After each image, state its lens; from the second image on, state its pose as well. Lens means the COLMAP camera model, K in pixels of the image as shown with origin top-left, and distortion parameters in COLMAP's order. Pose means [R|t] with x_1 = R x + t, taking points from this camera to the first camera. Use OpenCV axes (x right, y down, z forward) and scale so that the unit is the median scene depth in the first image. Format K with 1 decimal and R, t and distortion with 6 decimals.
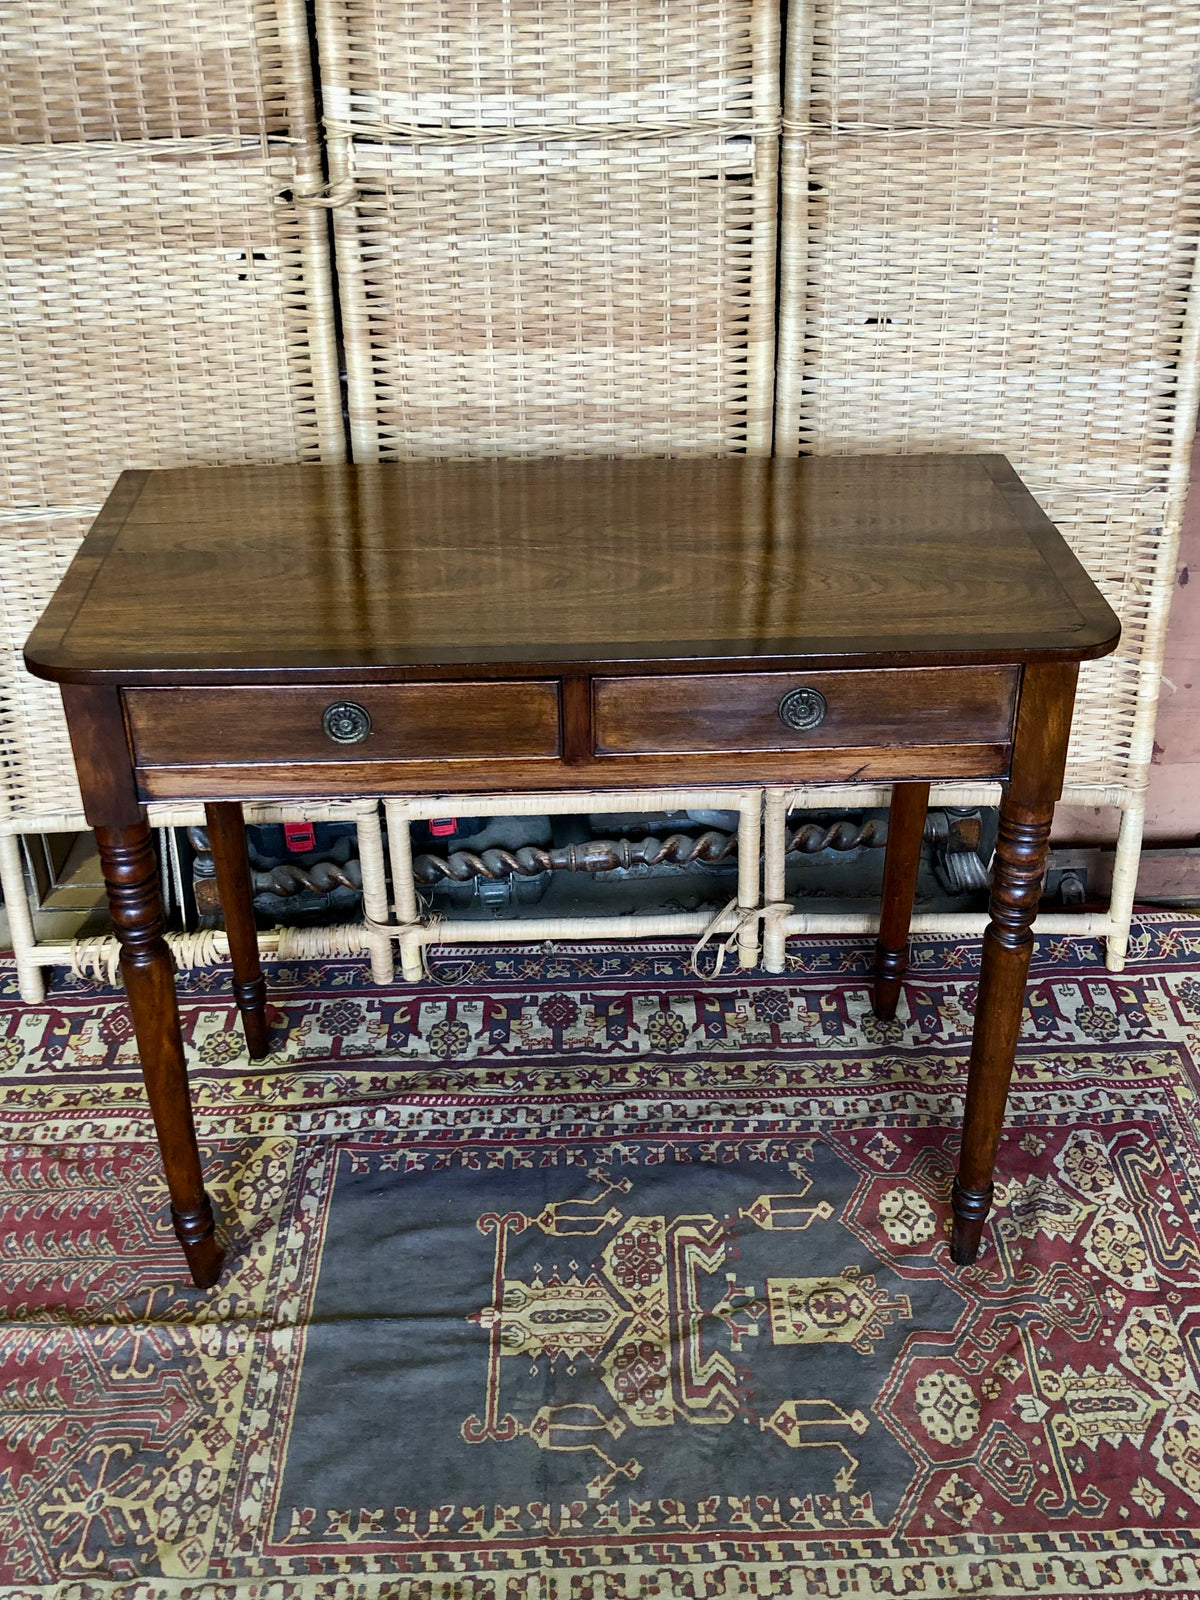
lens RADIAL K [[1728.1, 0, 624.3], [0, 1728.1, 797.2], [0, 0, 1]] dist [0.000489, 0.000000]
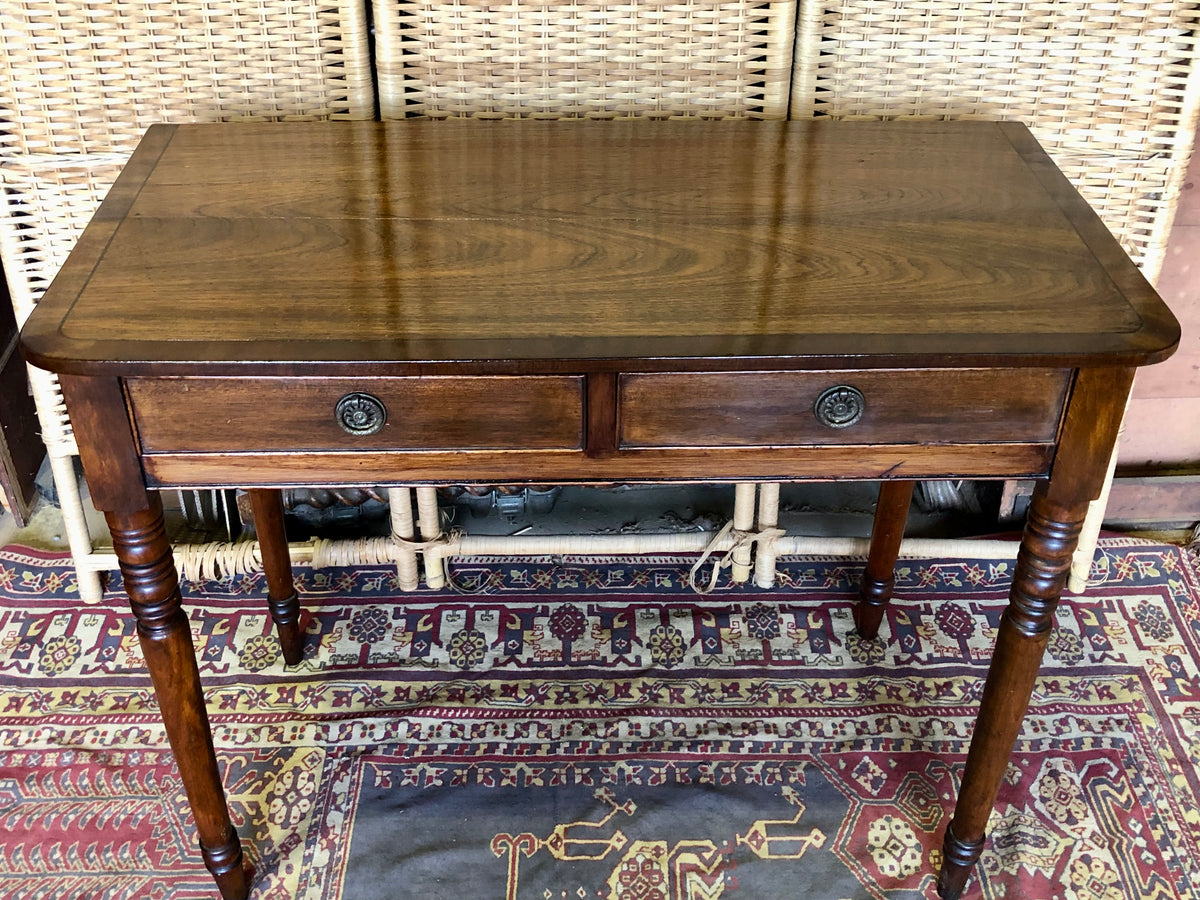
lens RADIAL K [[1296.0, 0, 588.4], [0, 1296.0, 436.1], [0, 0, 1]] dist [0.000489, 0.000000]
pose [[0.999739, 0.020074, -0.010862, -0.021031], [-0.019134, 0.996557, 0.080674, -0.068989], [0.012444, -0.080446, 0.996681, 0.218935]]
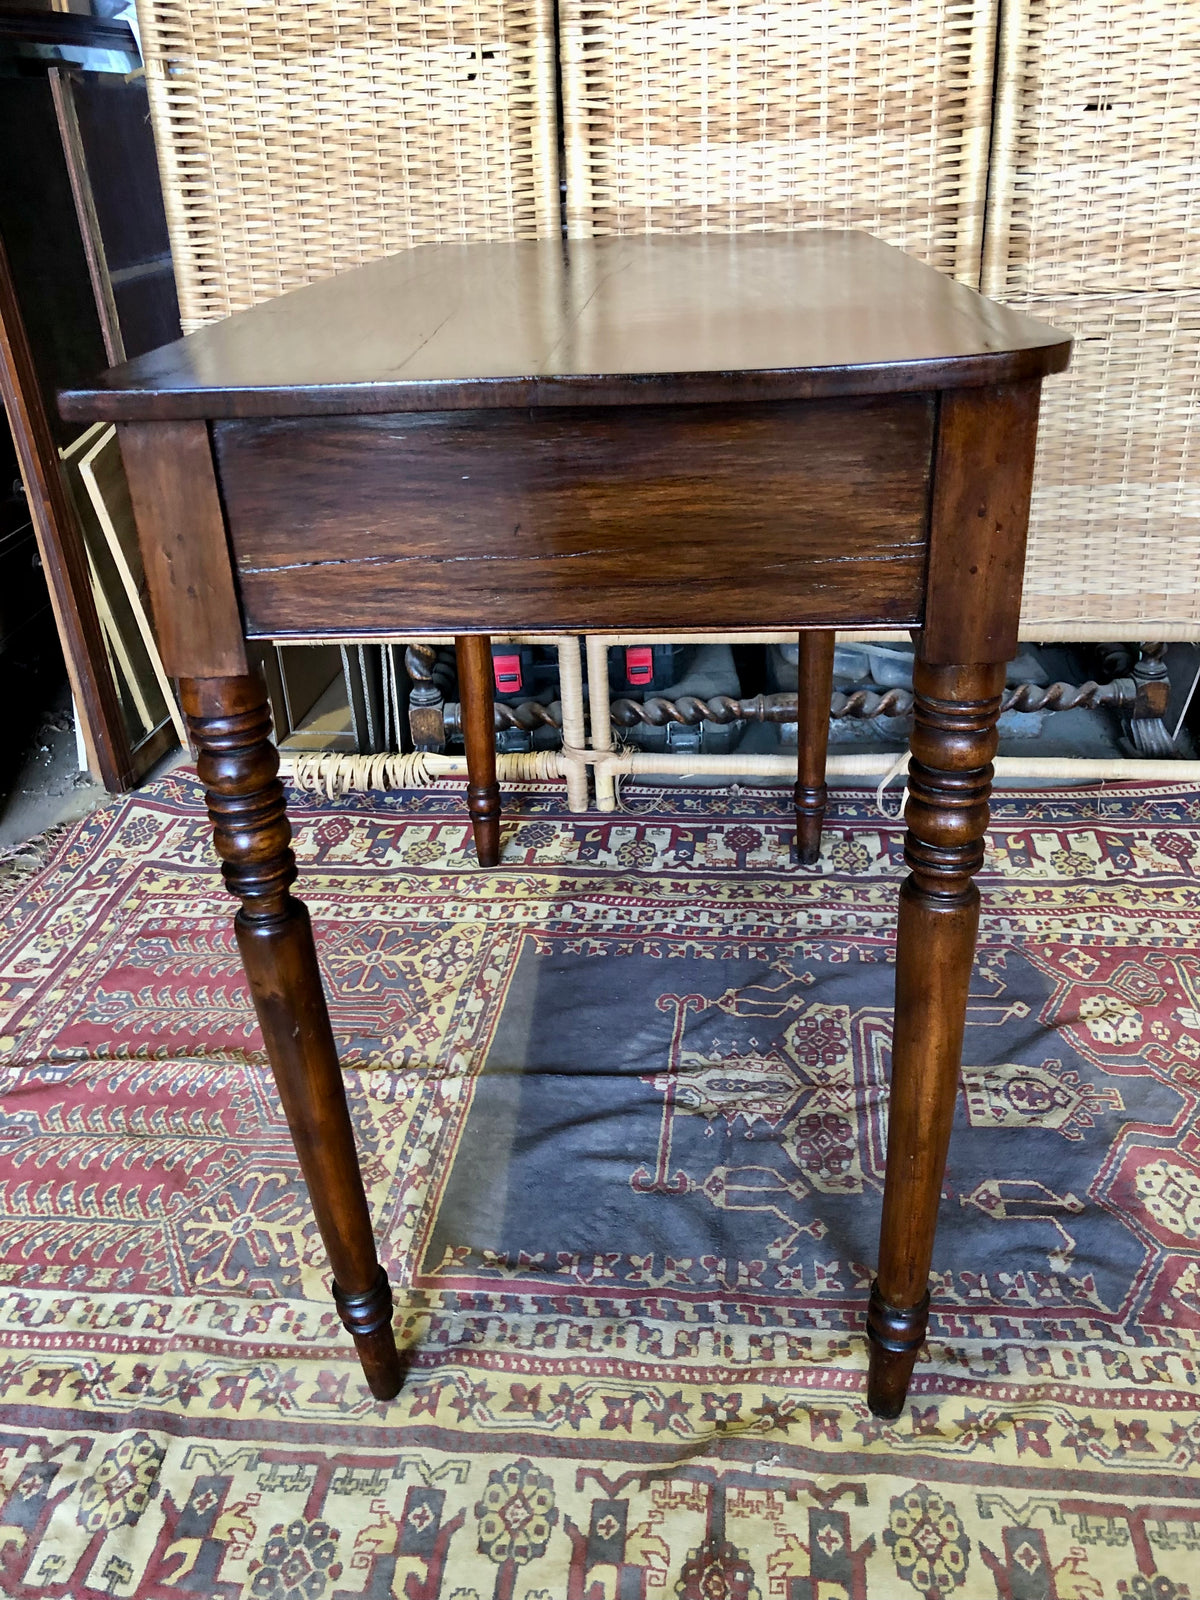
lens RADIAL K [[1314.4, 0, 621.7], [0, 1314.4, 796.3], [0, 0, 1]] dist [0.030798, -0.038641]
pose [[0.991502, 0.034112, -0.125542, -0.014648], [-0.043167, 0.996603, -0.070132, 0.180232], [0.122724, 0.074956, 0.989606, 0.243122]]
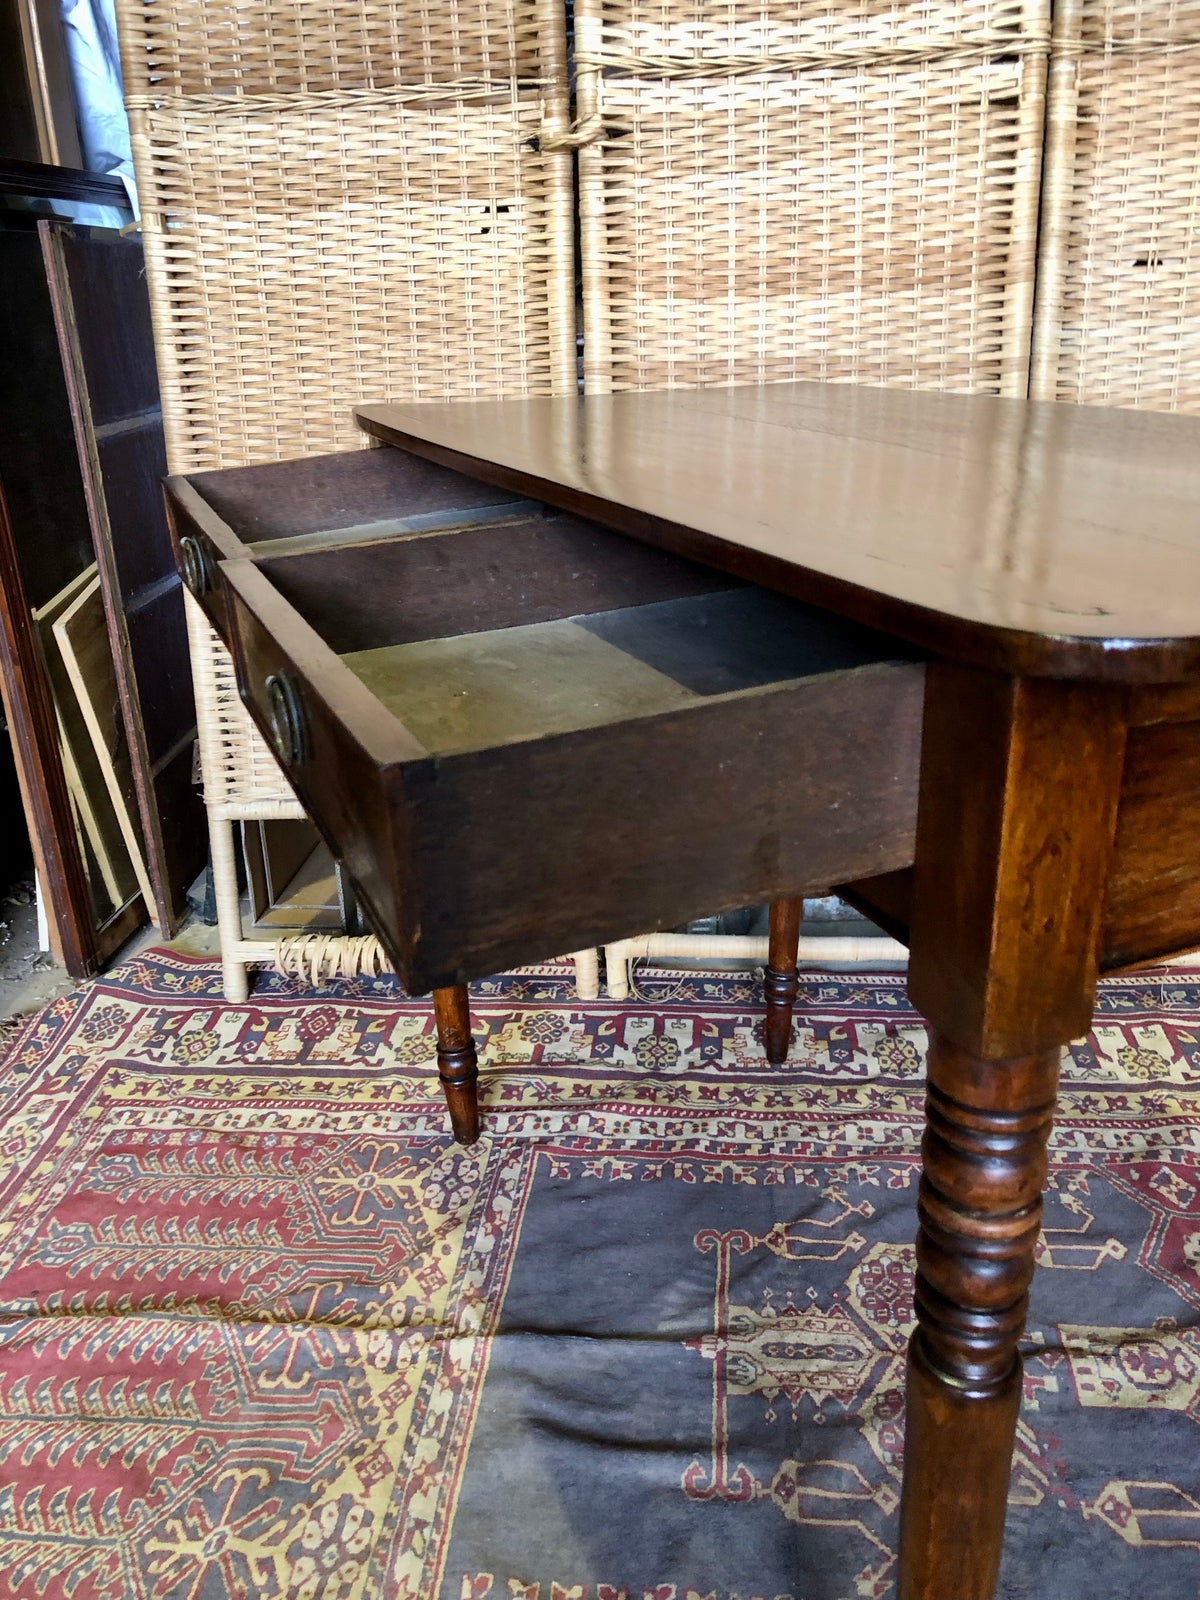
lens RADIAL K [[1314.4, 0, 593.4], [0, 1314.4, 789.1], [0, 0, 1]] dist [0.030798, -0.038641]
pose [[0.992461, 0.018920, -0.121095, -0.058740], [-0.040115, 0.983739, -0.175067, 0.141698], [0.115814, 0.178605, 0.977081, 0.310721]]
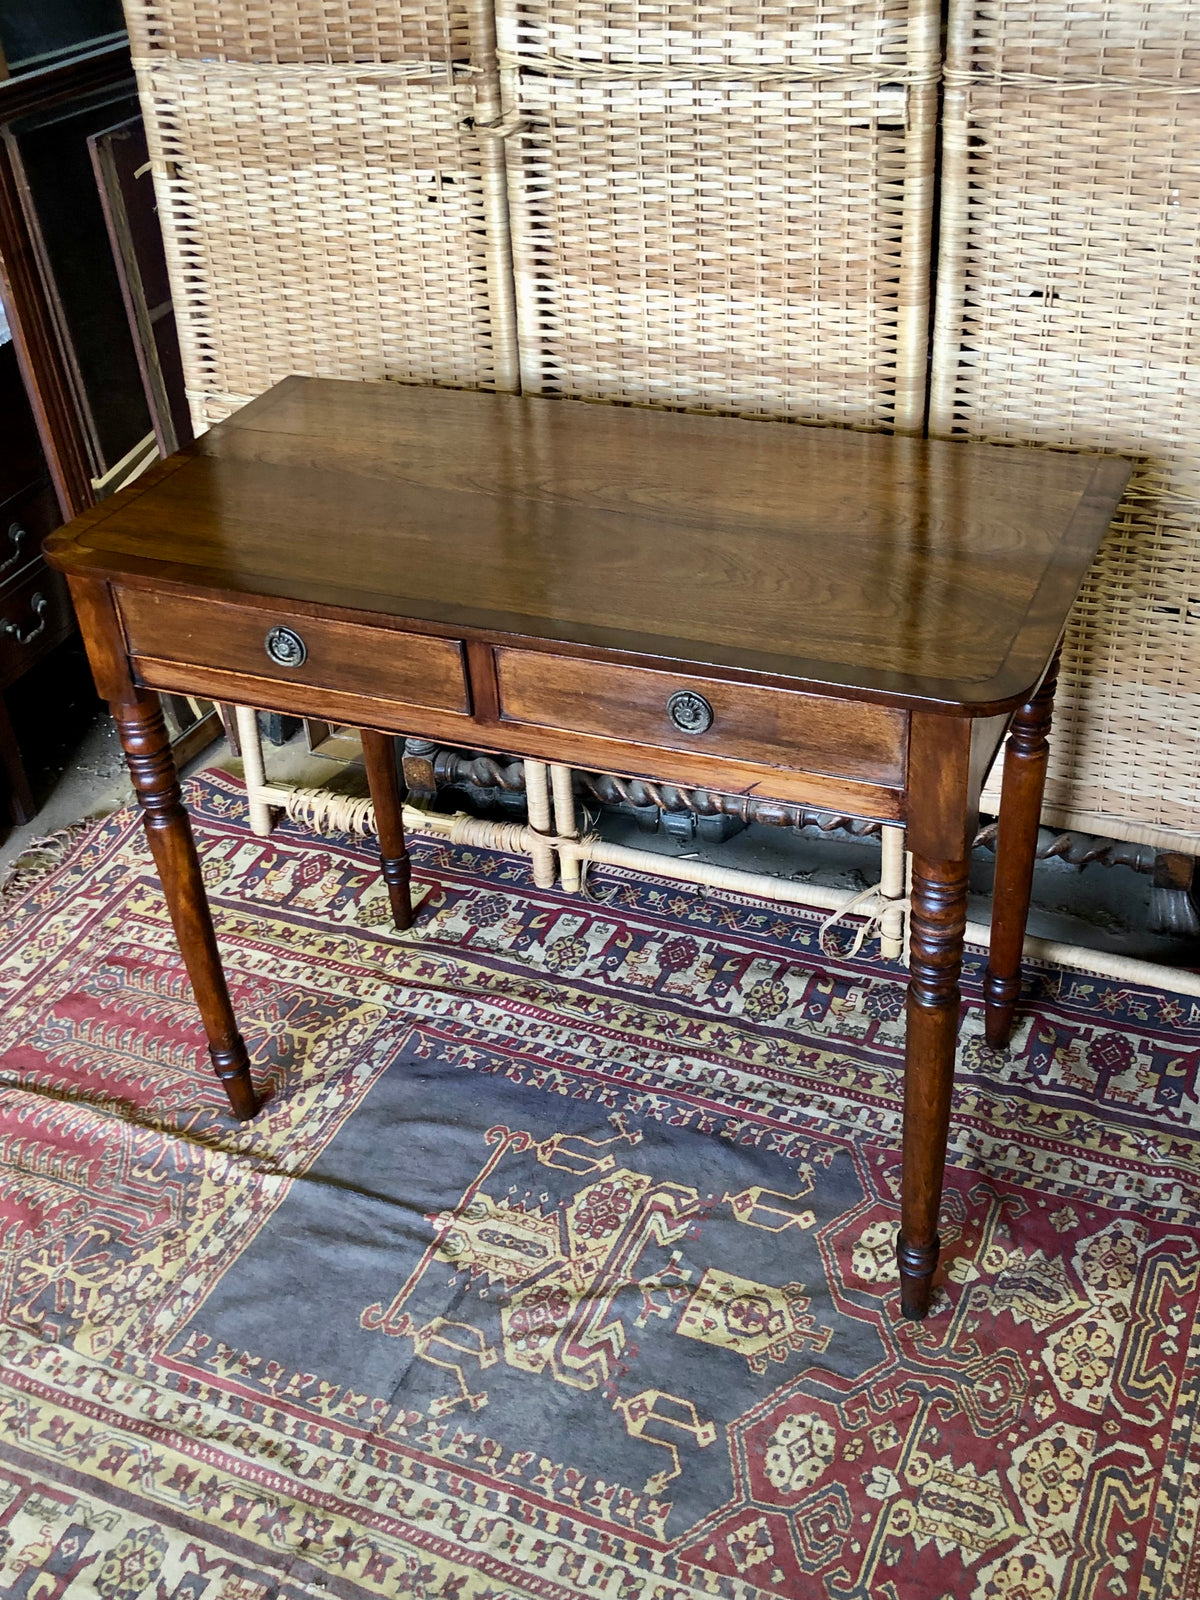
lens RADIAL K [[1728.1, 0, 616.0], [0, 1728.1, 786.6], [0, 0, 1]] dist [0.000489, 0.000000]
pose [[0.898847, 0.200363, -0.389780, 0.343879], [-0.172765, 0.979348, 0.105023, -0.079986], [0.402772, -0.027059, 0.914900, 0.079302]]
